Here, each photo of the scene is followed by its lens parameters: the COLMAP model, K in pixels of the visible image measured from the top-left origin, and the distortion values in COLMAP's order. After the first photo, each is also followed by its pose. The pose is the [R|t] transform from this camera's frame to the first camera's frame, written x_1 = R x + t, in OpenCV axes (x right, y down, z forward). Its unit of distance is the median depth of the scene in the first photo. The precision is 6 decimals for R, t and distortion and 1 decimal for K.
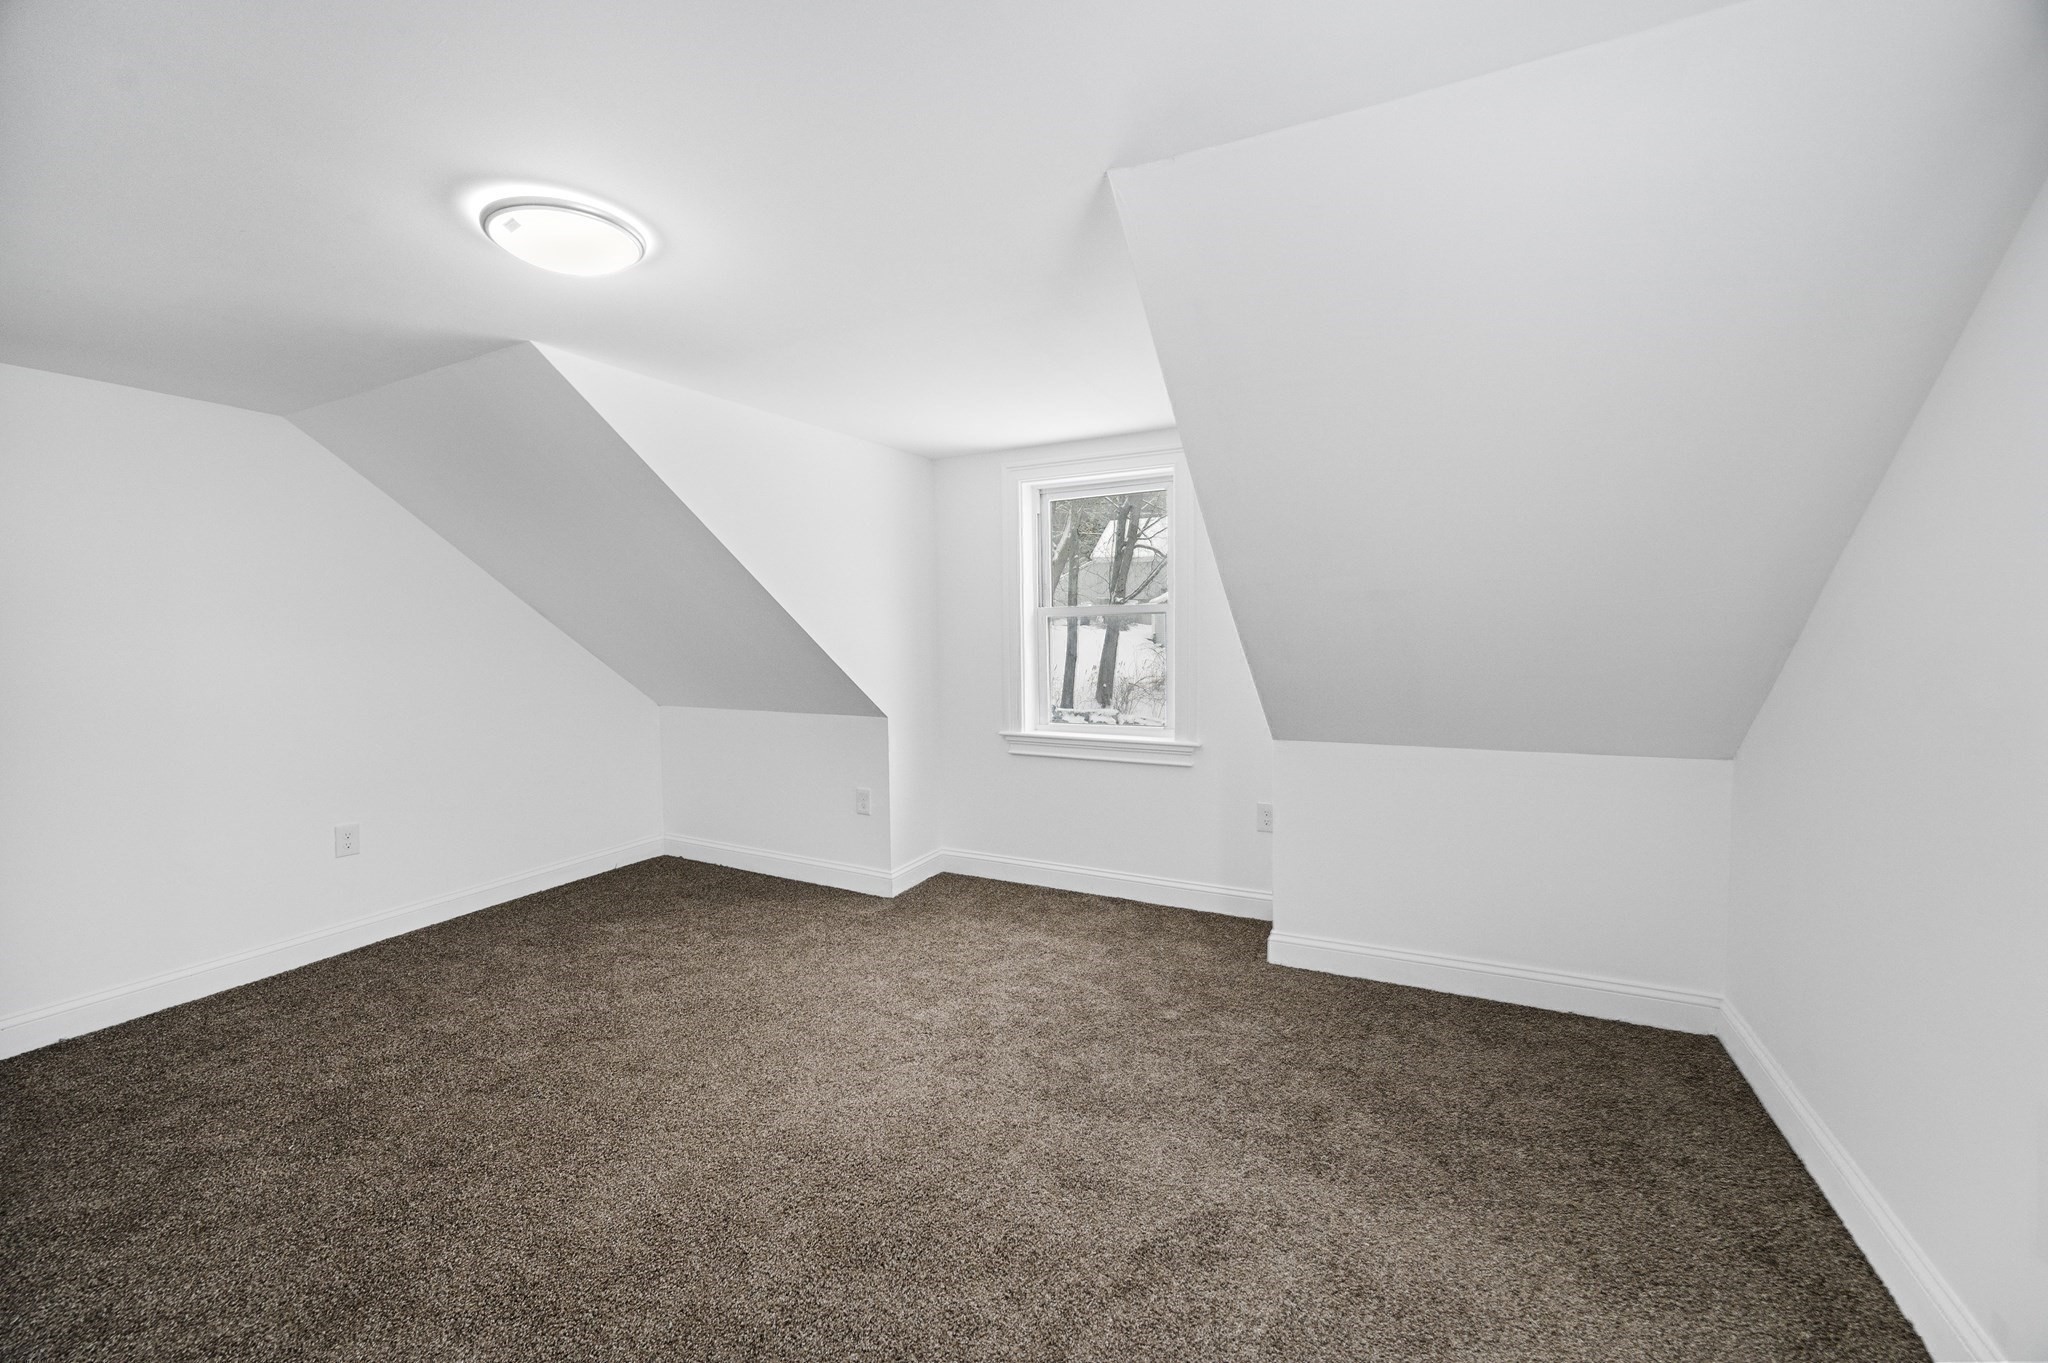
lens RADIAL K [[834.8, 0, 995.1], [0, 834.8, 633.7], [0, 0, 1]] dist [-0.003630, 0.000623]
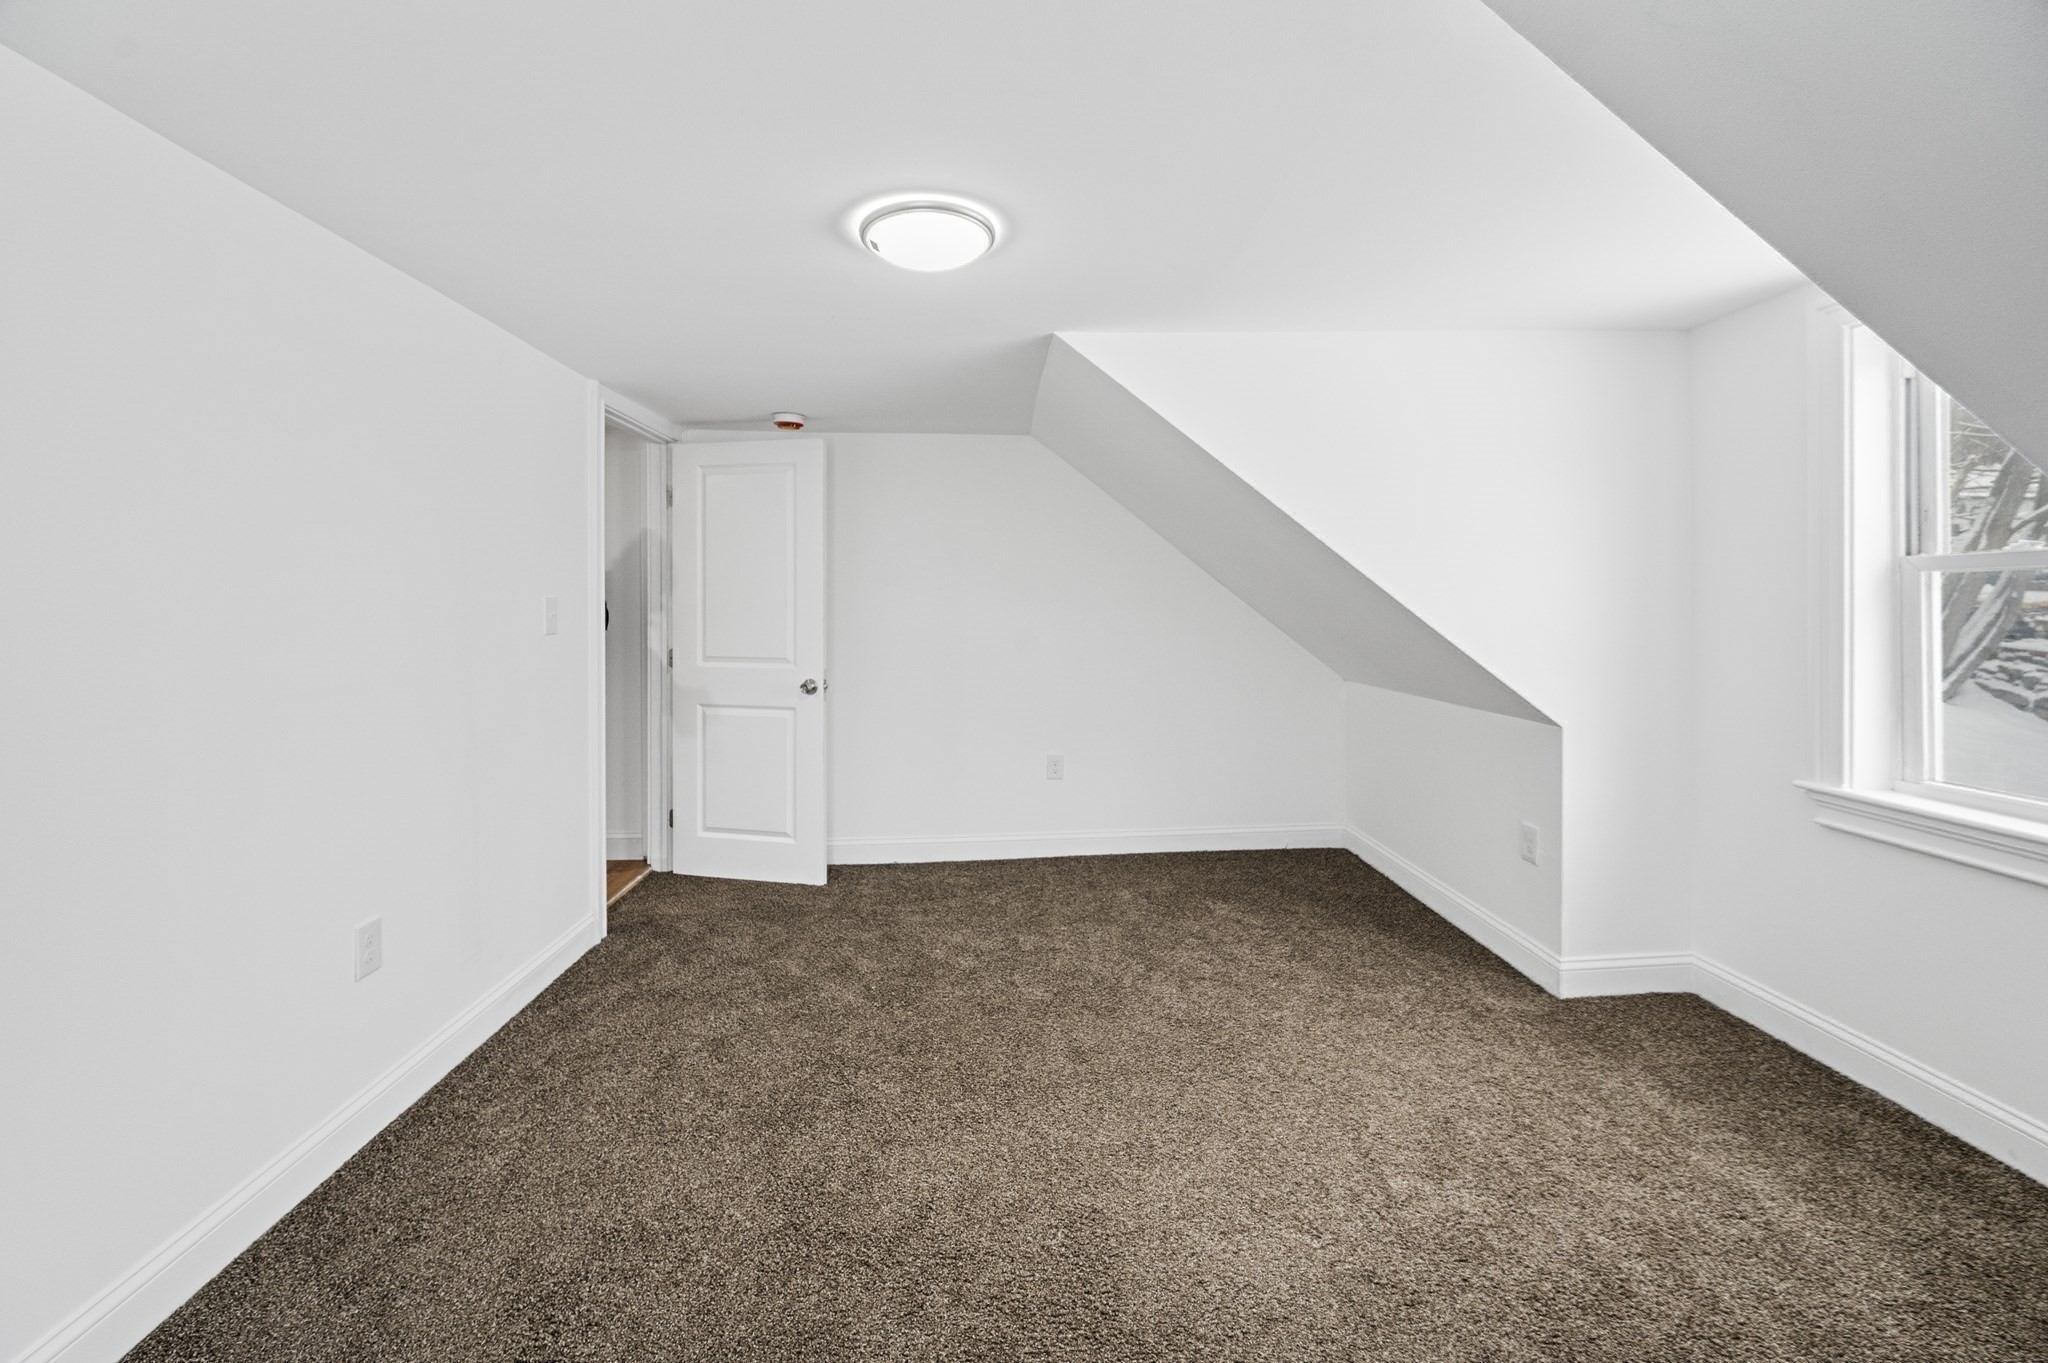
lens RADIAL K [[834.8, 0, 991.8], [0, 834.8, 596.1], [0, 0, 1]] dist [-0.003630, 0.000623]
pose [[0.514948, 0.003242, -0.857215, 0.235879], [-0.007016, 0.999975, -0.000433, -0.001738], [0.857193, 0.006237, 0.514958, 0.296369]]
